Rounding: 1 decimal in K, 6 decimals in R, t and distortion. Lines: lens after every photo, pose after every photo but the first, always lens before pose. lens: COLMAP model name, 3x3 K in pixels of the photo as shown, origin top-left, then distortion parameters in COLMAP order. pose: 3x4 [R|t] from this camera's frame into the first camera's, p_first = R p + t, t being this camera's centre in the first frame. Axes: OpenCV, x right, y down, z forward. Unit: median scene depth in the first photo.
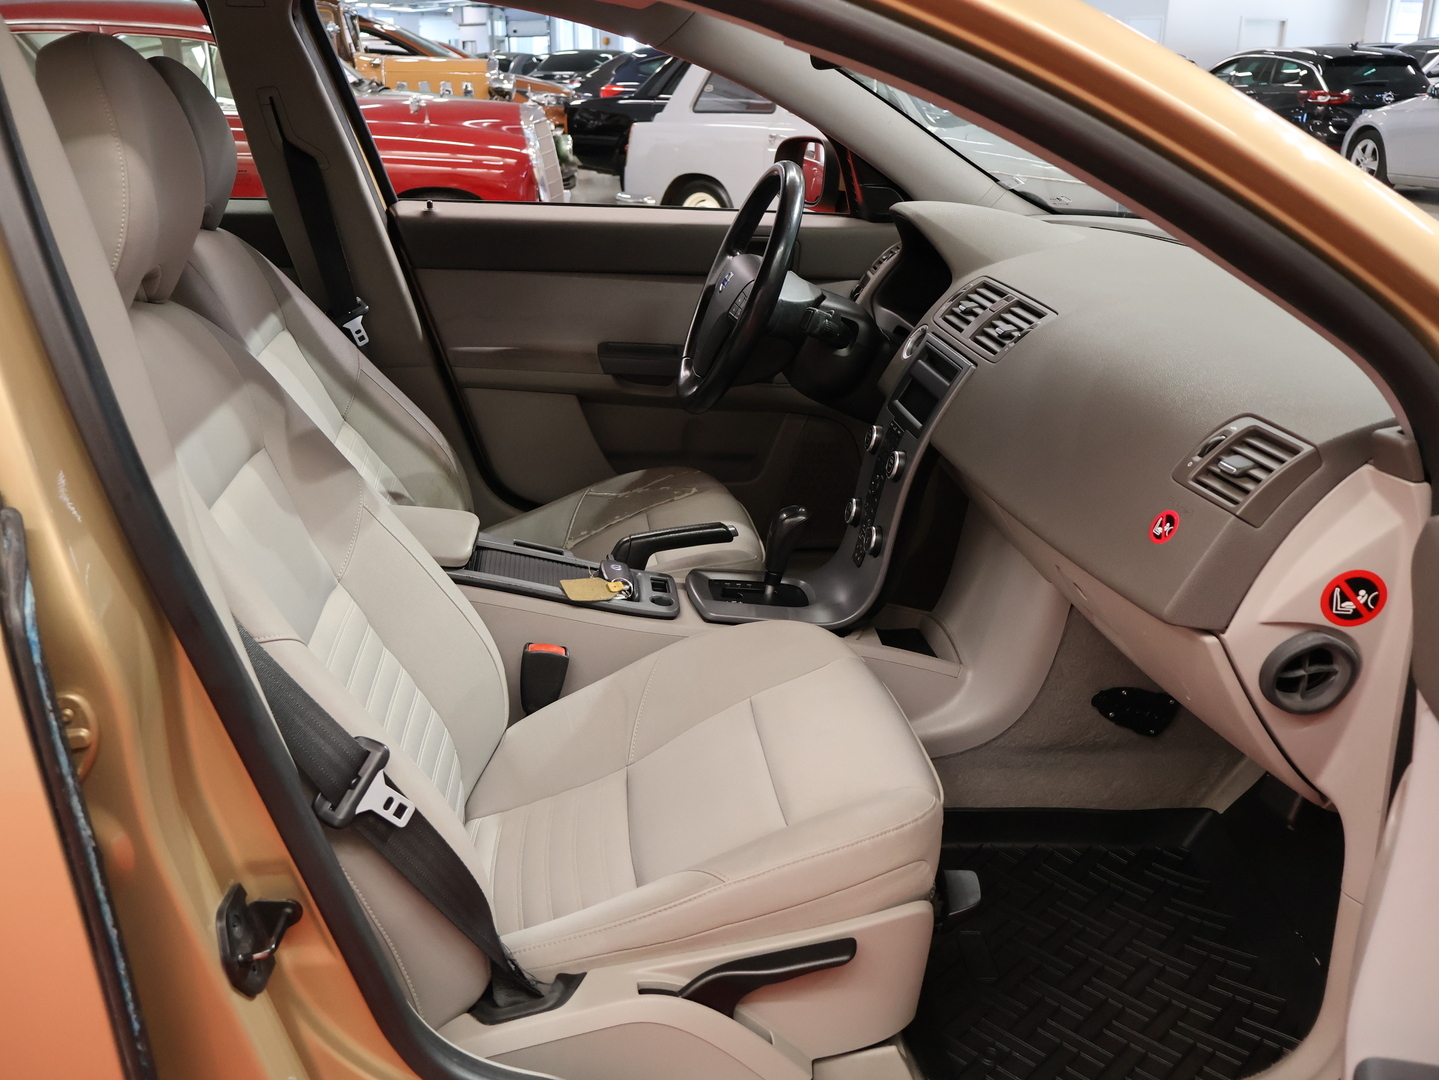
lens RADIAL K [[1315.1, 0, 719.5], [0, 1315.1, 538.1], [0, 0, 1]] dist [-0.016586, 0.000000]
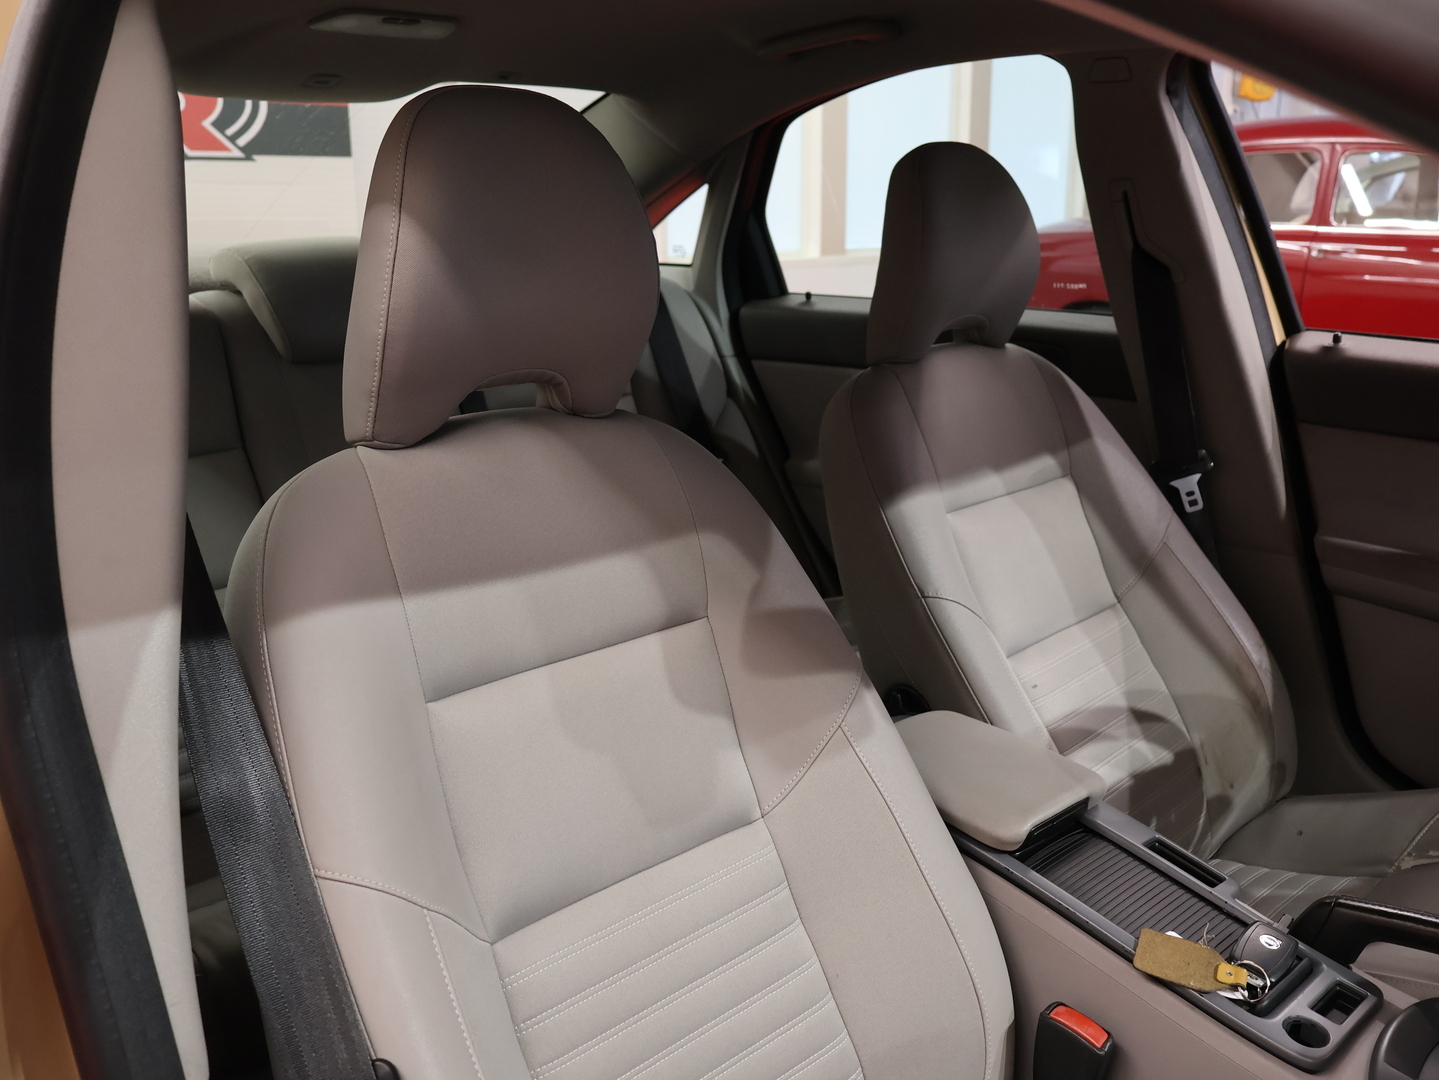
lens RADIAL K [[1315.1, 0, 719.6], [0, 1315.1, 544.1], [0, 0, 1]] dist [-0.016586, 0.000000]
pose [[0.605590, 0.181625, -0.774773, 0.155285], [-0.248071, 0.968177, 0.033062, -0.086455], [0.756123, 0.172177, 0.631374, 0.318340]]
